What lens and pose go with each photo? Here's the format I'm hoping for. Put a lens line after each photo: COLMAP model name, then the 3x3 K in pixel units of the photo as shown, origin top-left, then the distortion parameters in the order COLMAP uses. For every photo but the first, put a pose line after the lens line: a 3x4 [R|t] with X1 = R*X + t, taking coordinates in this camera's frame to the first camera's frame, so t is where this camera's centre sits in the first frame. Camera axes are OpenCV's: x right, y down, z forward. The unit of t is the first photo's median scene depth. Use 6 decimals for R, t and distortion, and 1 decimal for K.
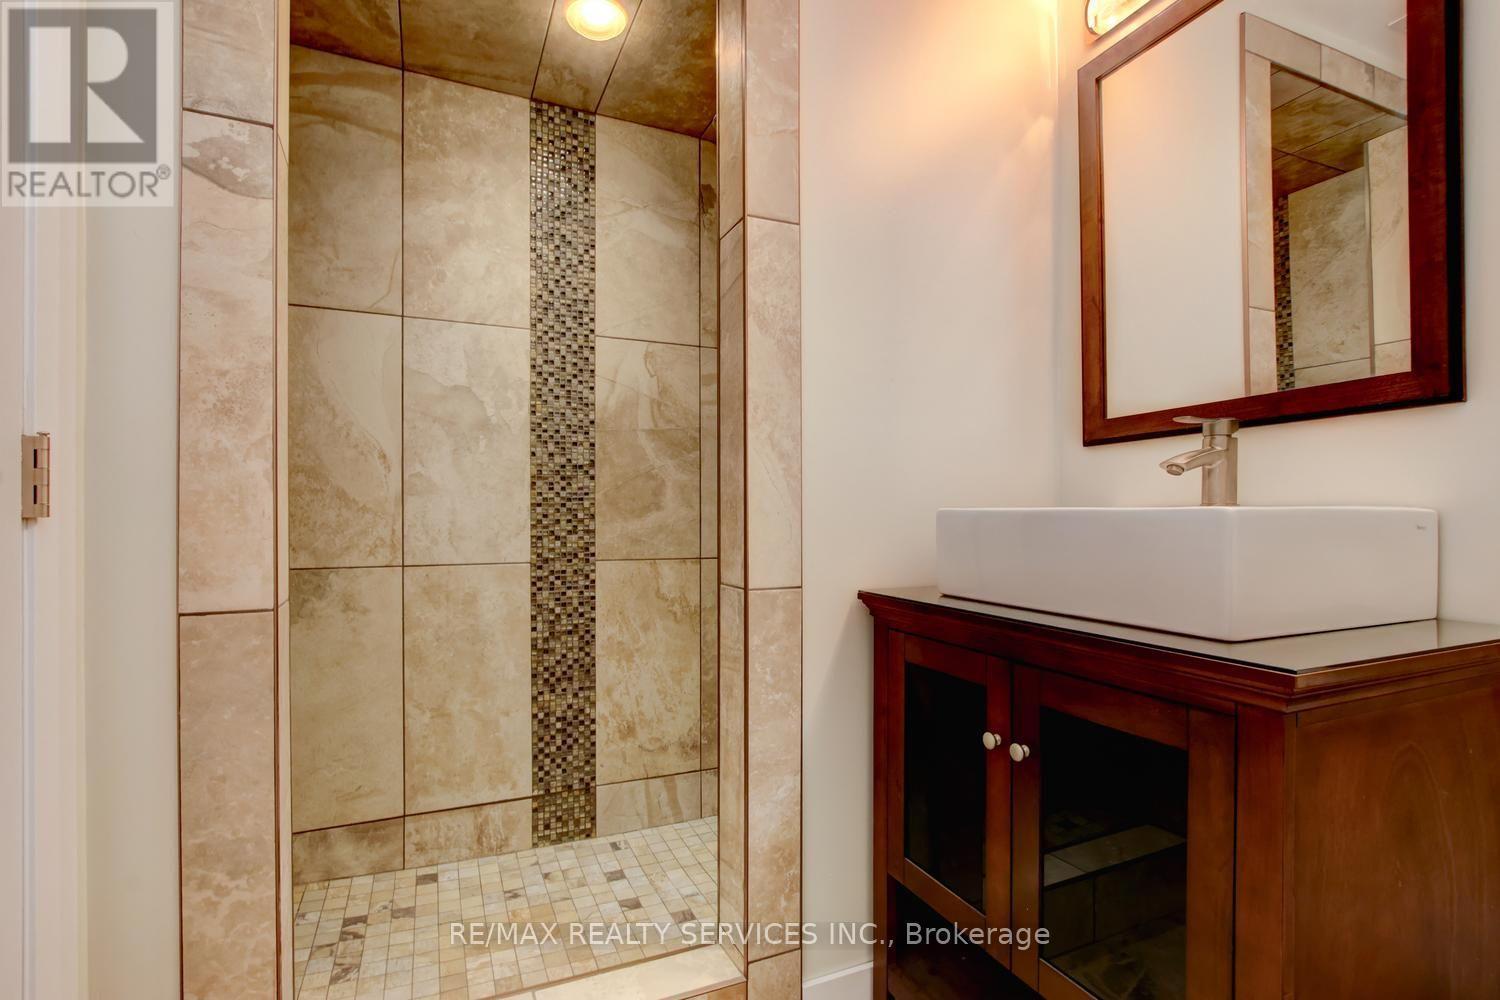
lens RADIAL K [[701.8, 0, 737.0], [0, 701.8, 514.1], [0, 0, 1]] dist [-0.009764, 0.000414]
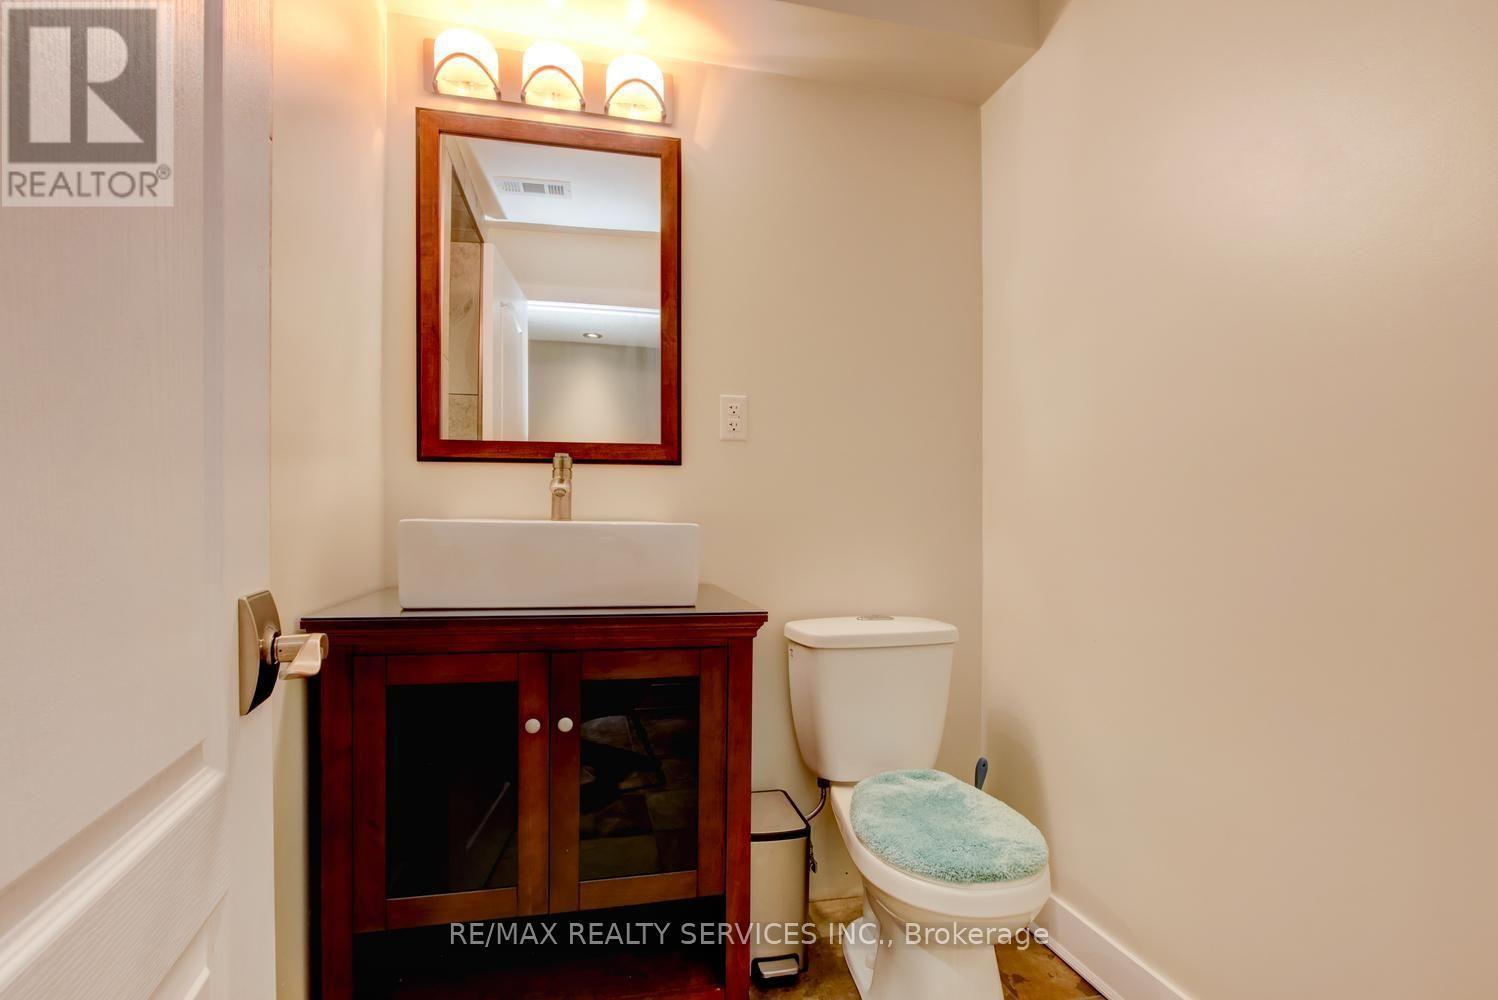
lens RADIAL K [[686.5, 0, 755.6], [0, 686.5, 523.9], [0, 0, 1]] dist [-0.002732, -0.000163]
pose [[0.193596, 0.005325, 0.981067, -0.640490], [-0.012602, 0.999916, -0.002940, -0.005303], [-0.981000, -0.011794, 0.193647, 0.416300]]
